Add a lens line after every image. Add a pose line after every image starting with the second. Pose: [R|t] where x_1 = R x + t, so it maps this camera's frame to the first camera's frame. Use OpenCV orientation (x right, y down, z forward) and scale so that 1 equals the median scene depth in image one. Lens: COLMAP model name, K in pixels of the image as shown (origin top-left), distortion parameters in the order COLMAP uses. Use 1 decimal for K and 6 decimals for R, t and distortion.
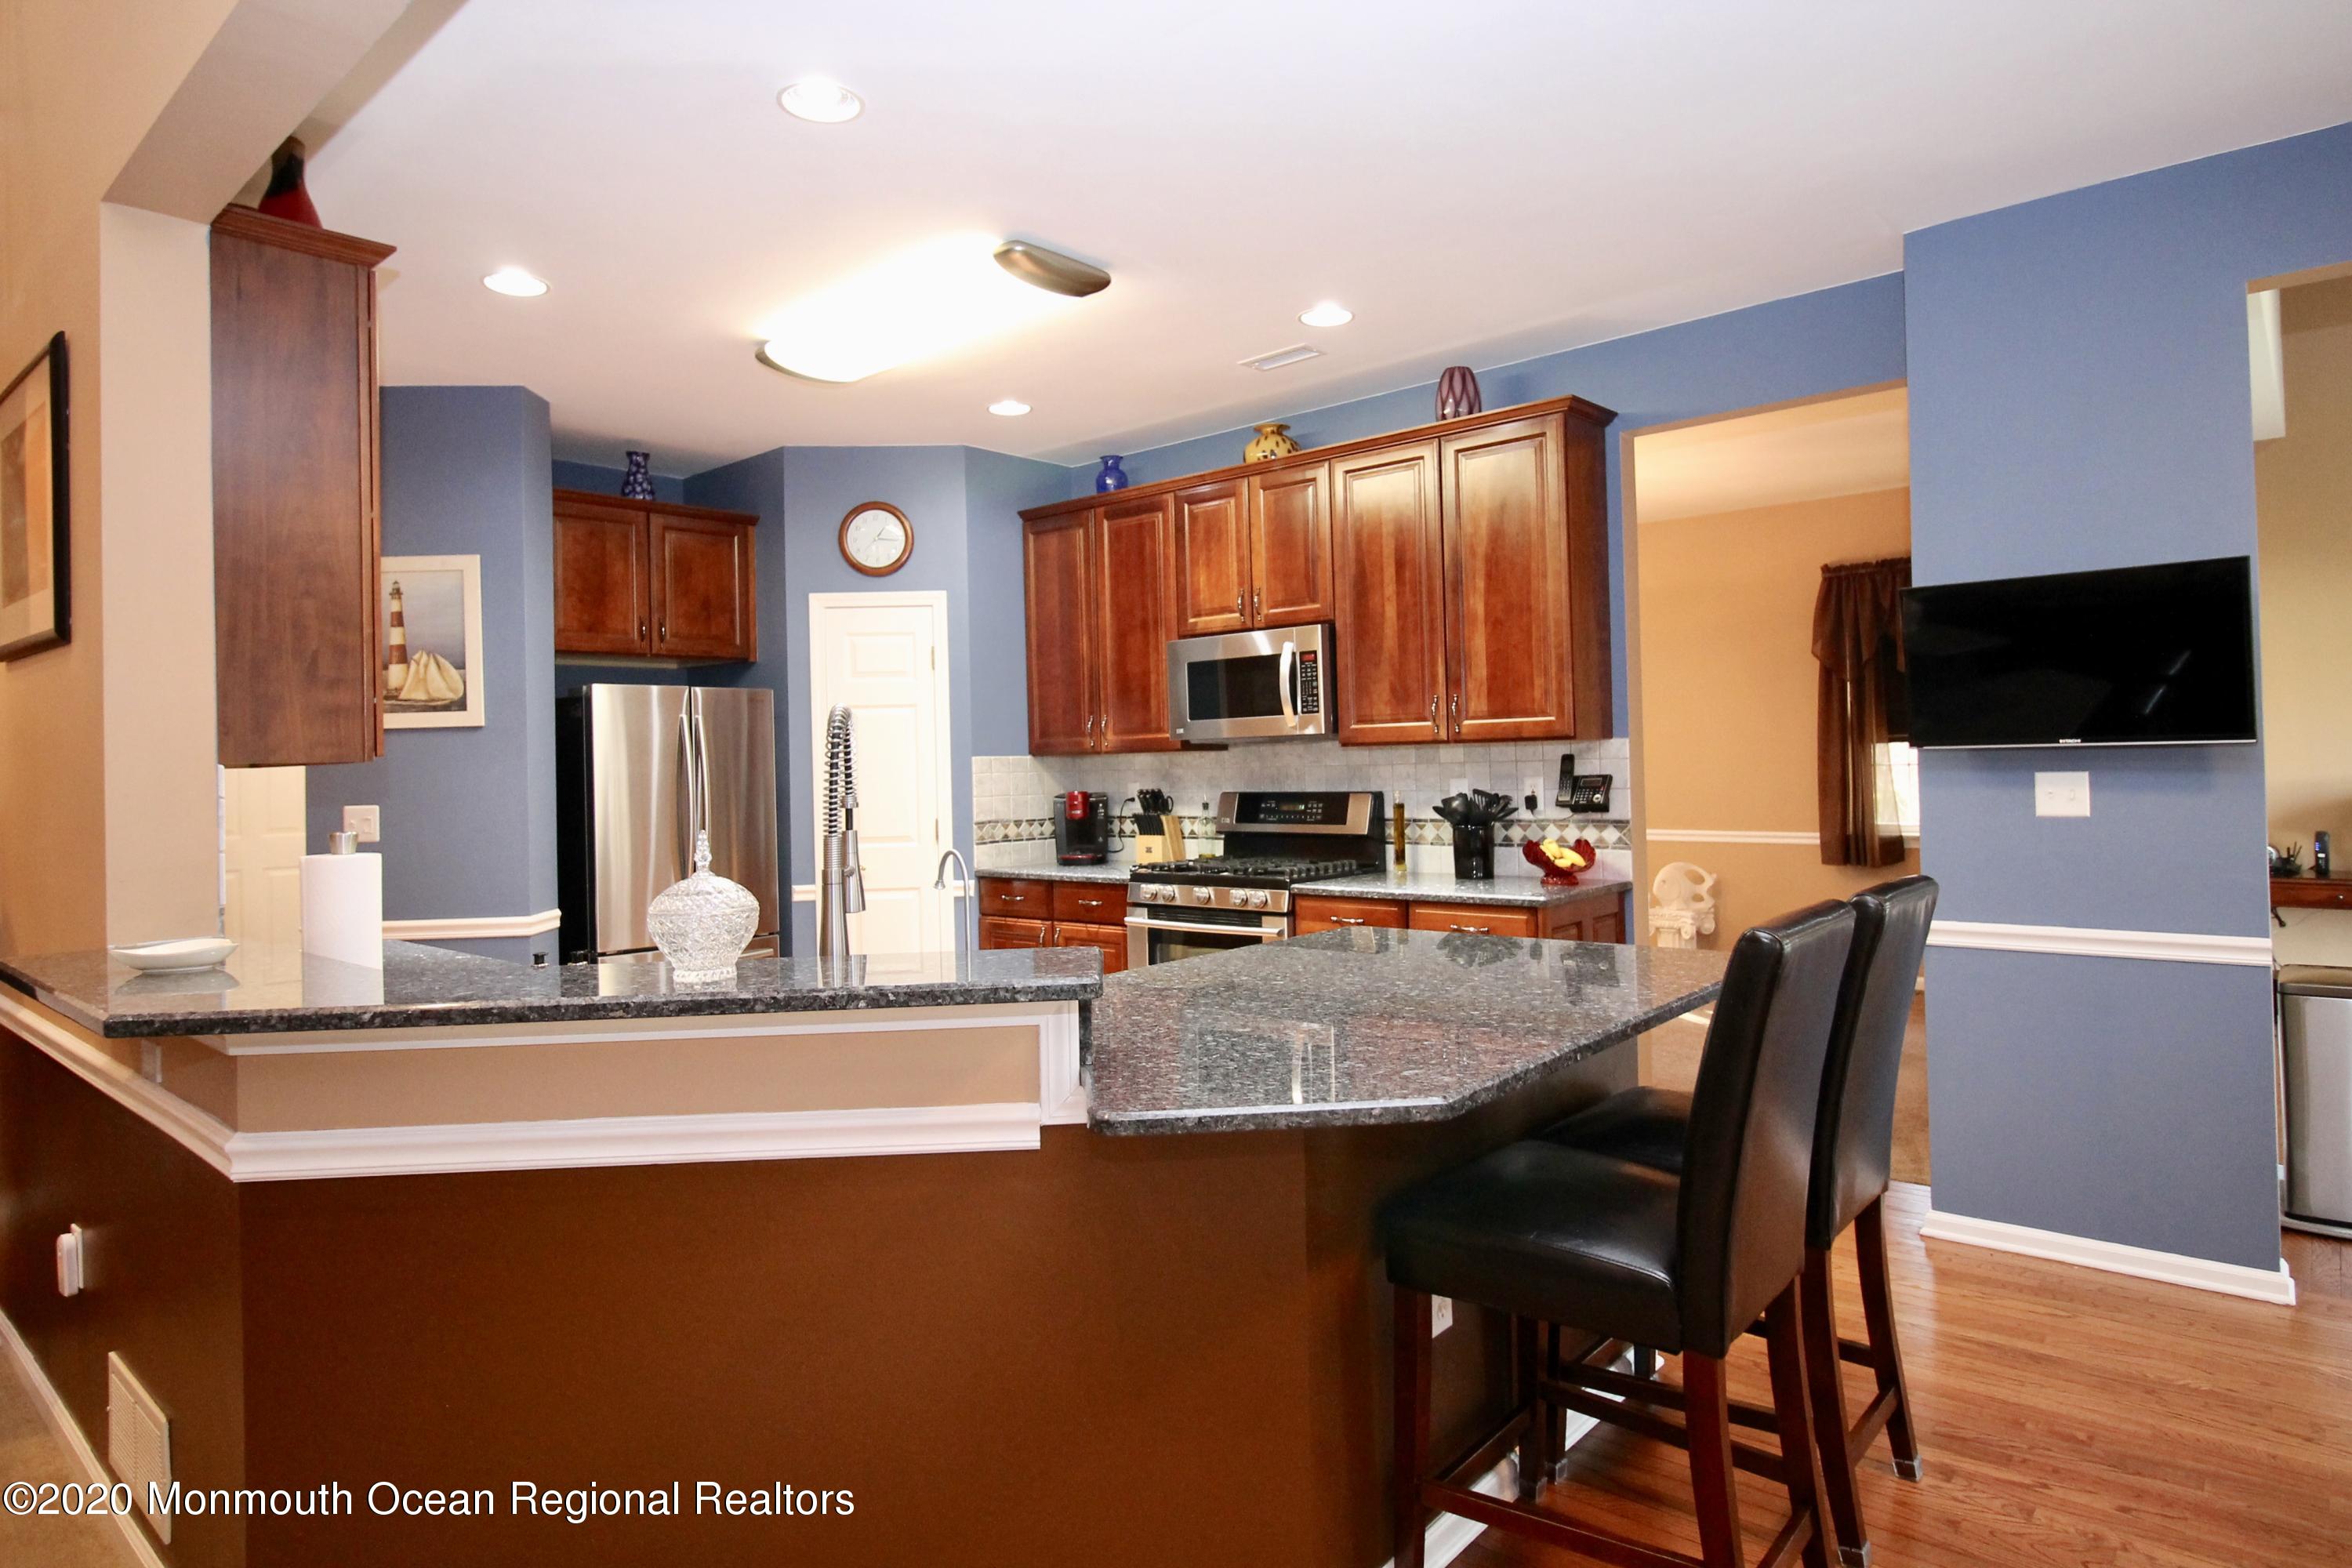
lens RADIAL K [[1344.7, 0, 1169.5], [0, 1344.7, 745.8], [0, 0, 1]] dist [0.022010, -0.001187]
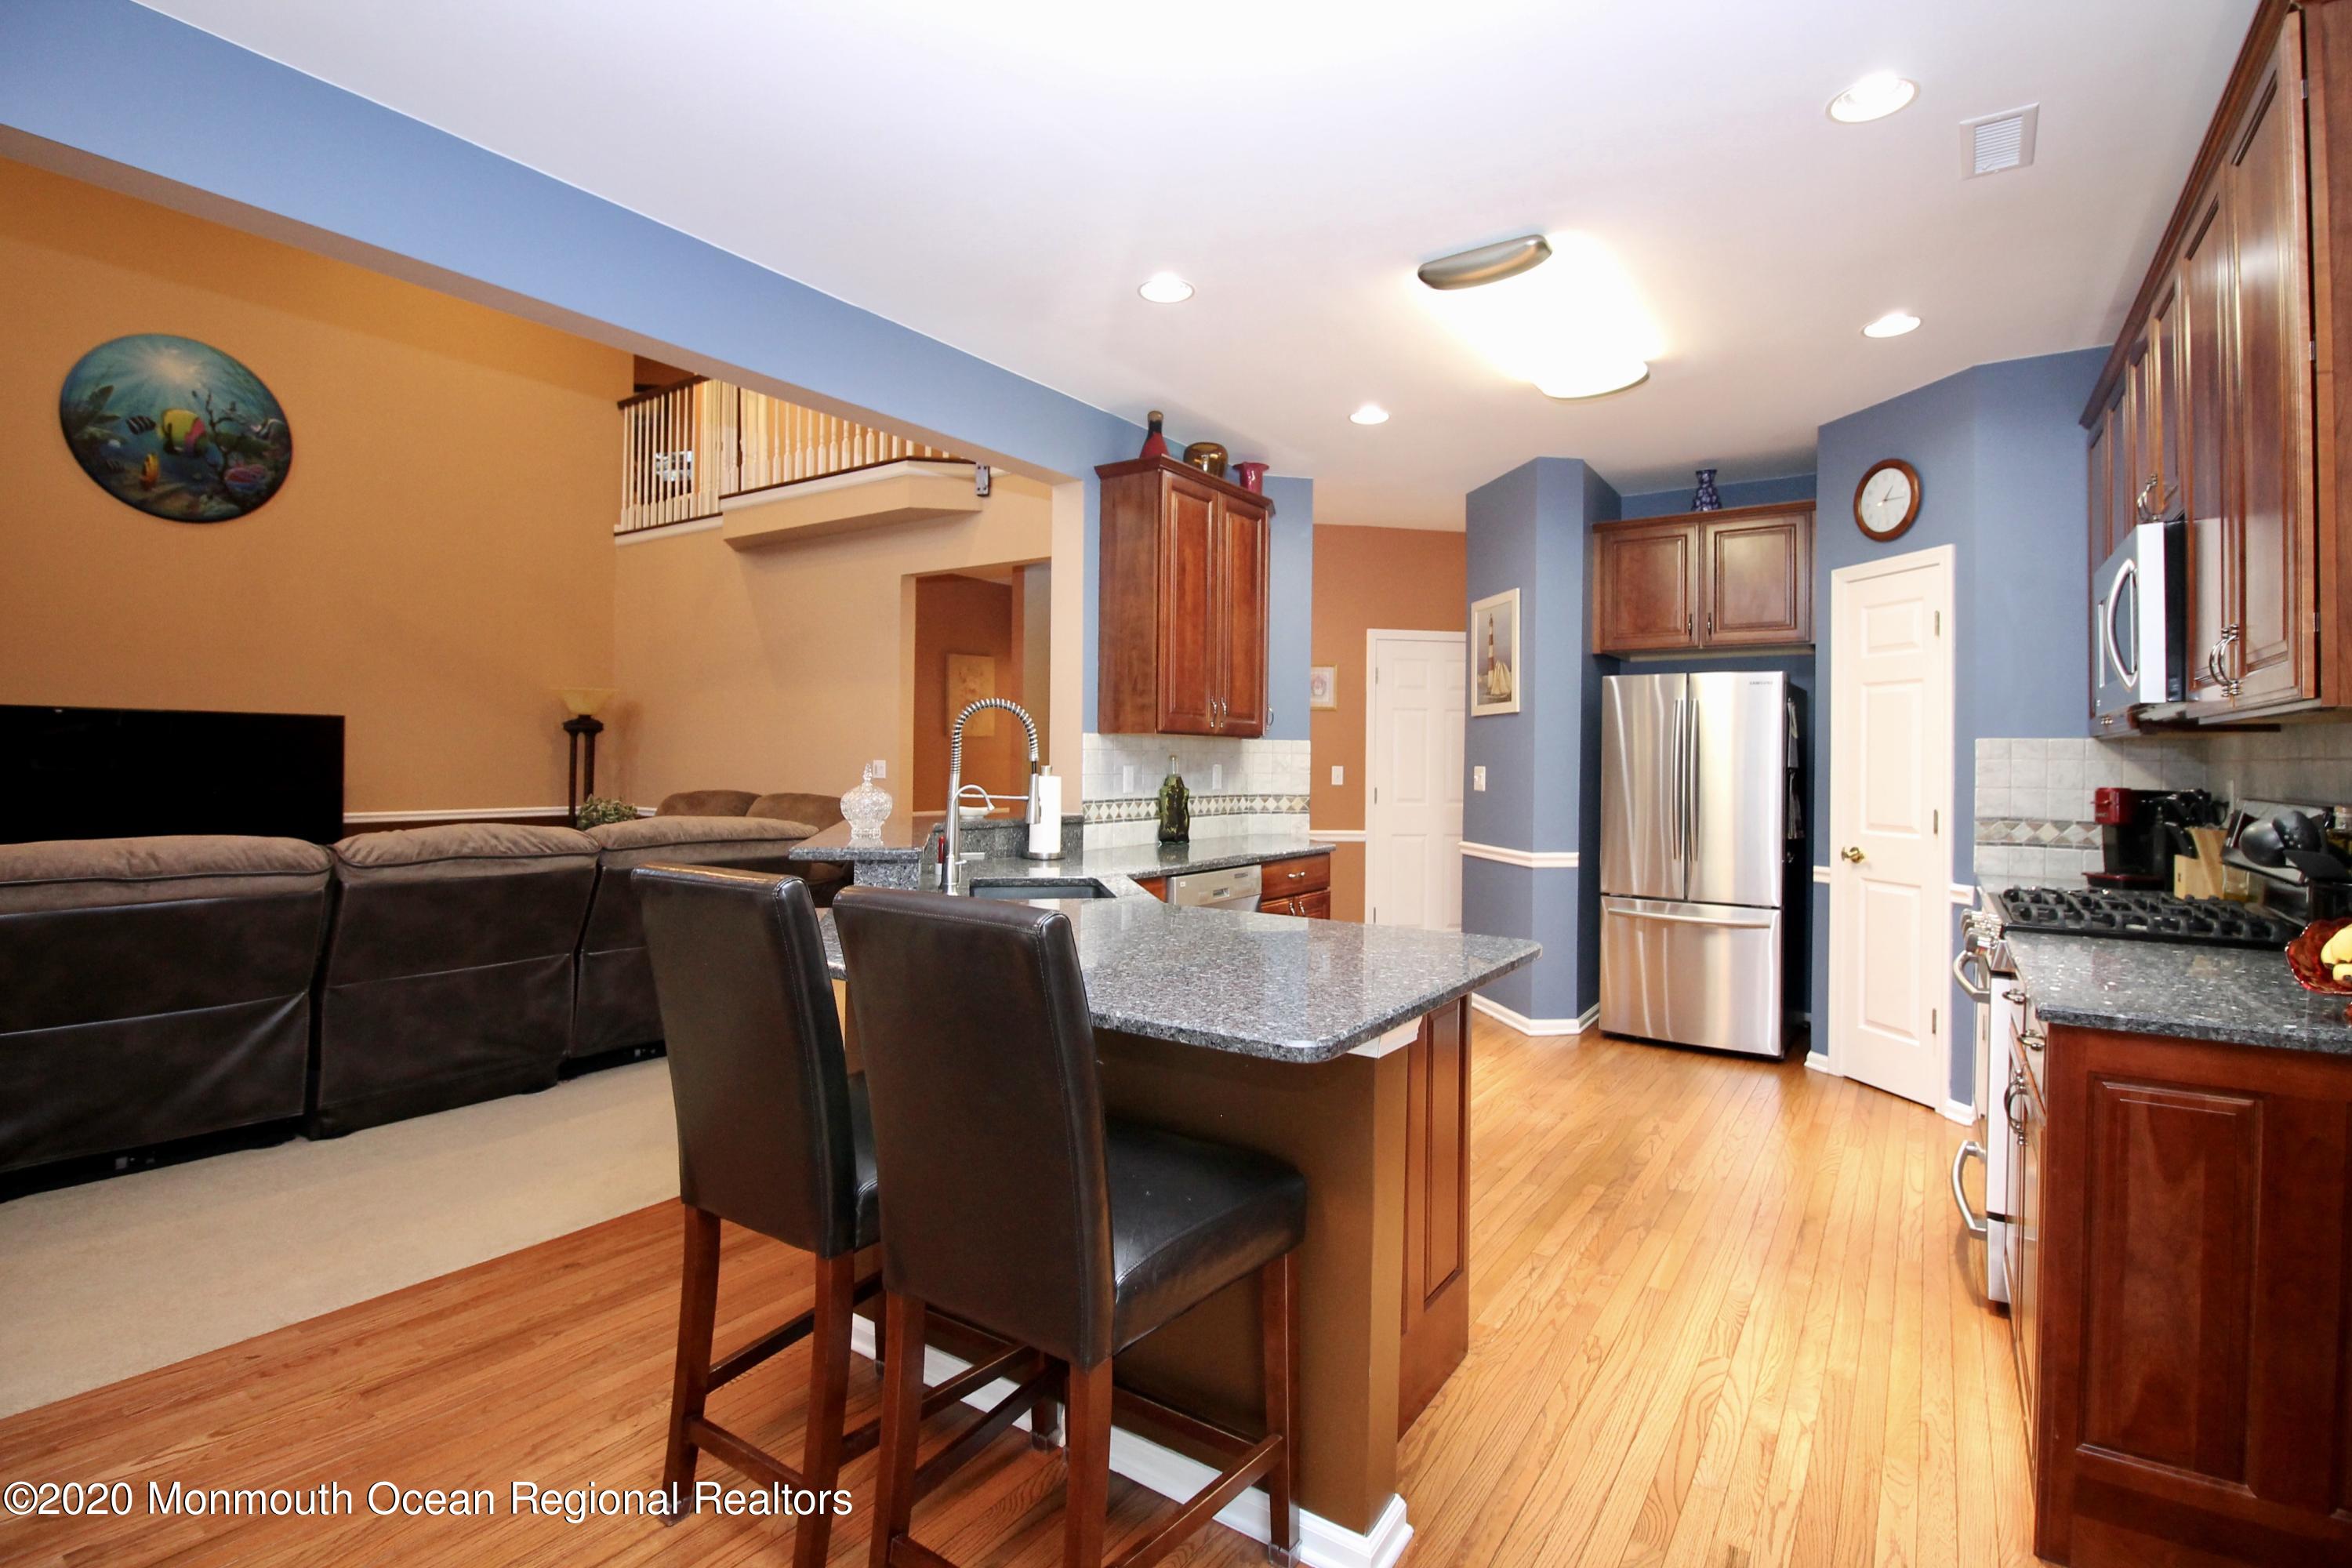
lens RADIAL K [[1098.7, 0, 1164.5], [0, 1098.7, 751.5], [0, 0, 1]] dist [-0.013858, -0.005429]
pose [[0.108888, 0.020855, -0.993835, 0.508405], [-0.000450, 0.999781, 0.020930, 0.002468], [0.994054, -0.001832, 0.108874, 0.463731]]
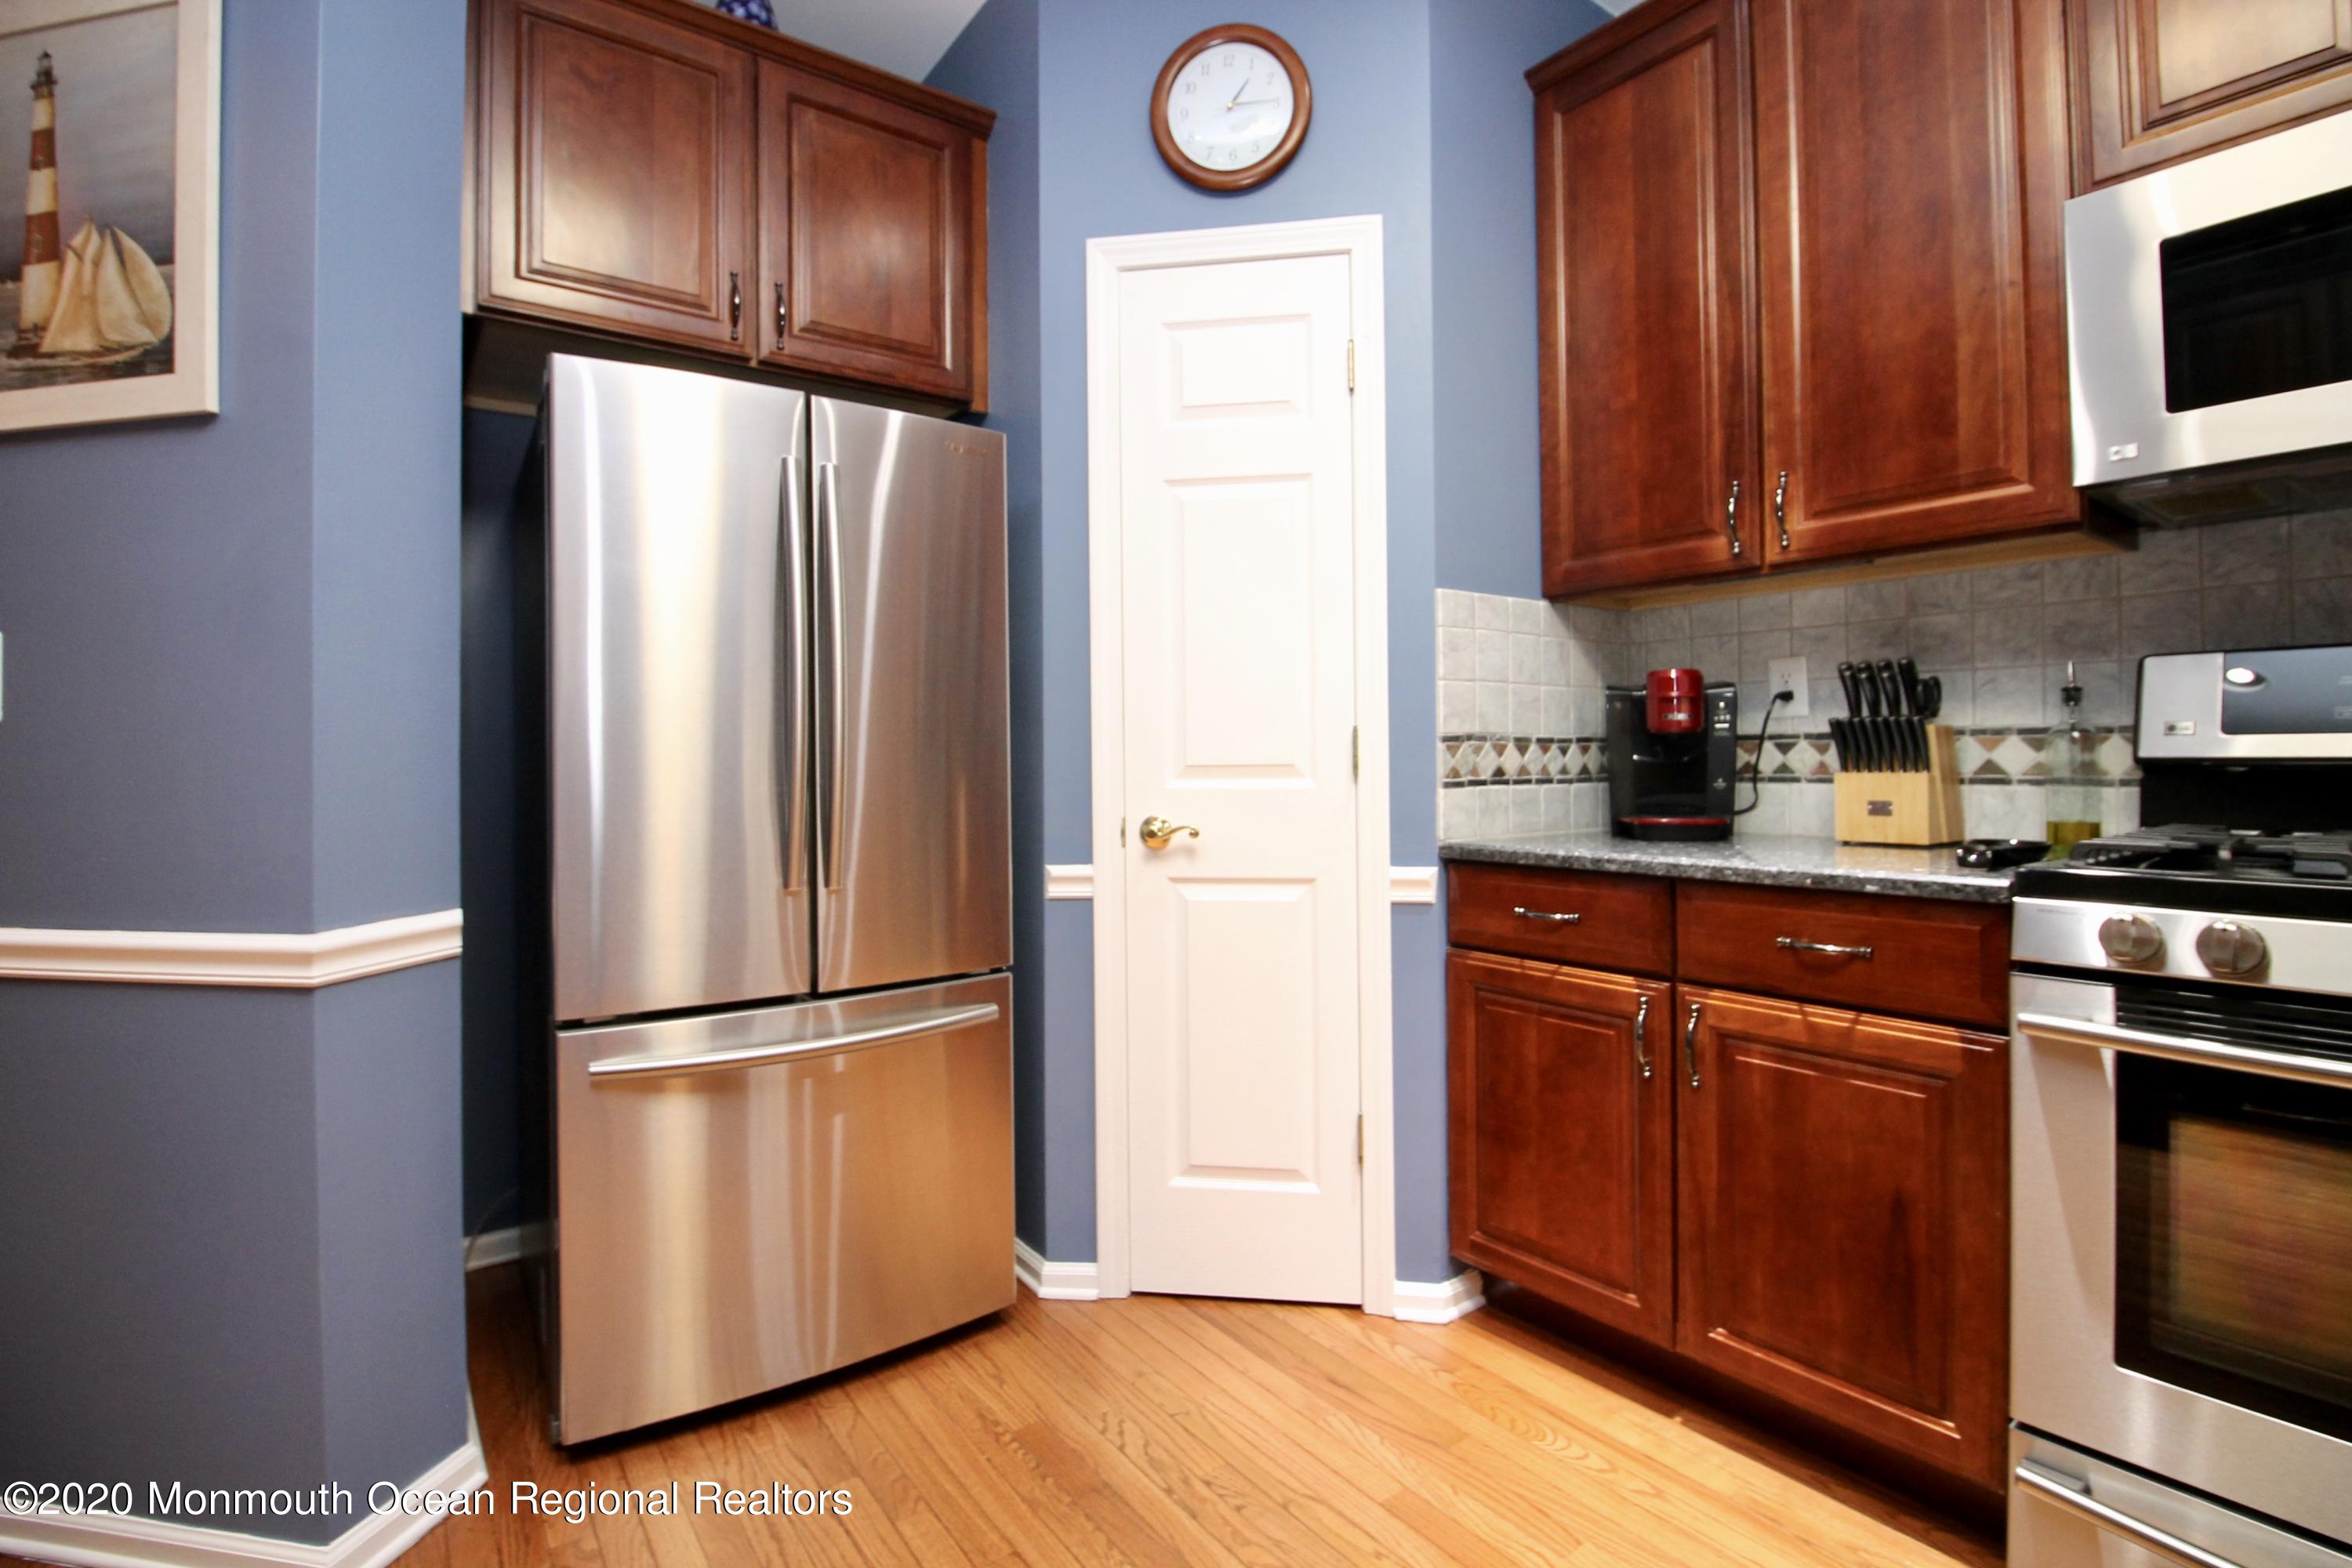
lens RADIAL K [[1098.7, 0, 1185.2], [0, 1098.7, 759.5], [0, 0, 1]] dist [-0.013858, -0.005429]
pose [[0.978760, 0.015354, -0.204436, -0.165859], [-0.012057, 0.999777, 0.017363, 0.064246], [0.204657, -0.014529, 0.978726, 0.683750]]
